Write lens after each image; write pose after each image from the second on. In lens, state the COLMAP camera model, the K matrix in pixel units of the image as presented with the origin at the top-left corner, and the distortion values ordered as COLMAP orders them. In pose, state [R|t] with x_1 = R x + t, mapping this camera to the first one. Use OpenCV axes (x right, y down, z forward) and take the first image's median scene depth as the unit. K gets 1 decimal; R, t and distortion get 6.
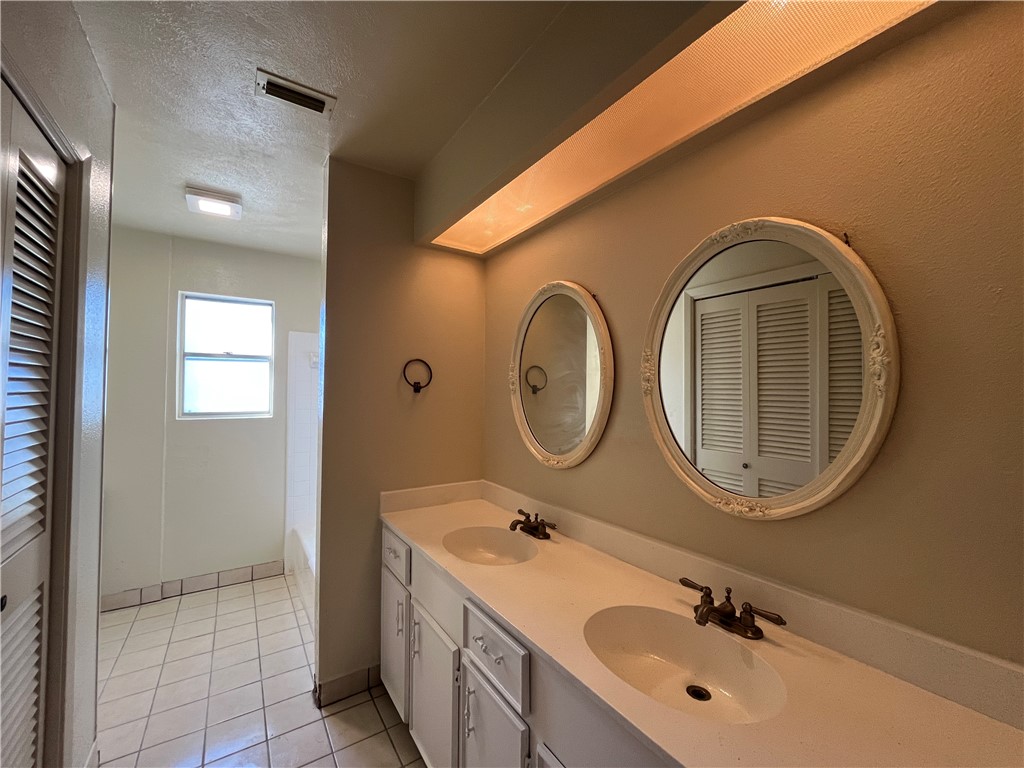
lens RADIAL K [[414.0, 0, 510.2], [0, 414.0, 382.2], [0, 0, 1]] dist [-0.004183, -0.000569]
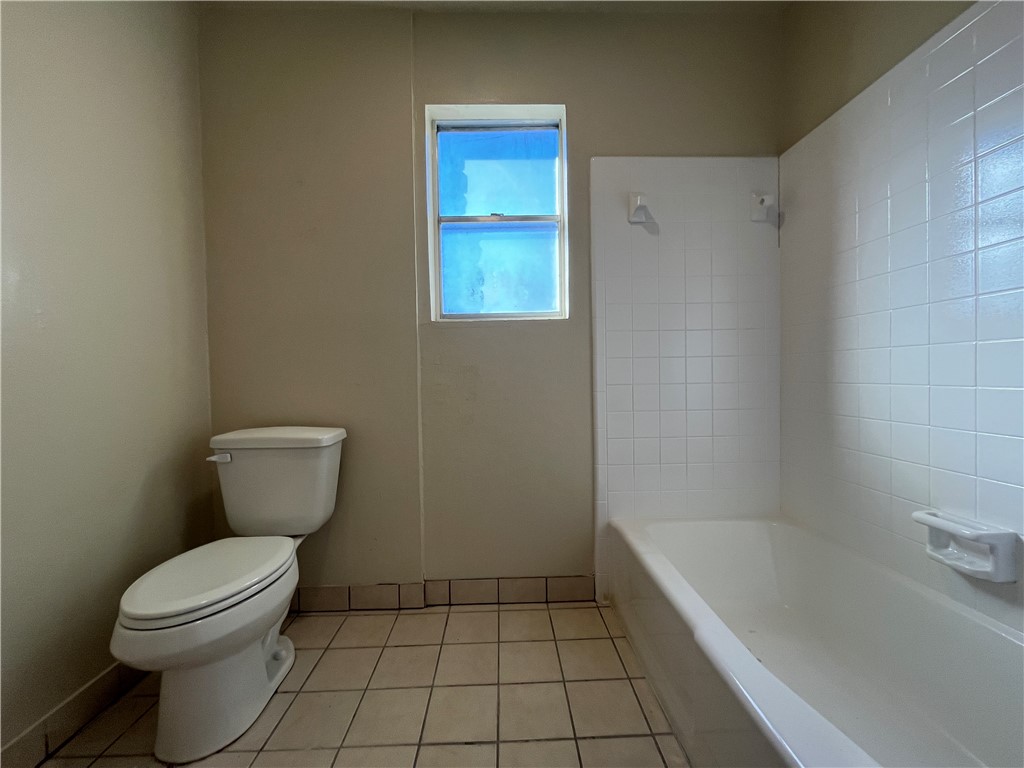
lens RADIAL K [[414.0, 0, 510.2], [0, 414.0, 382.2], [0, 0, 1]] dist [-0.004183, -0.000569]
pose [[0.845698, -0.012576, -0.533513, -0.383857], [0.036552, 0.998740, 0.034399, 0.163481], [0.532408, -0.048592, 0.845092, 0.537836]]
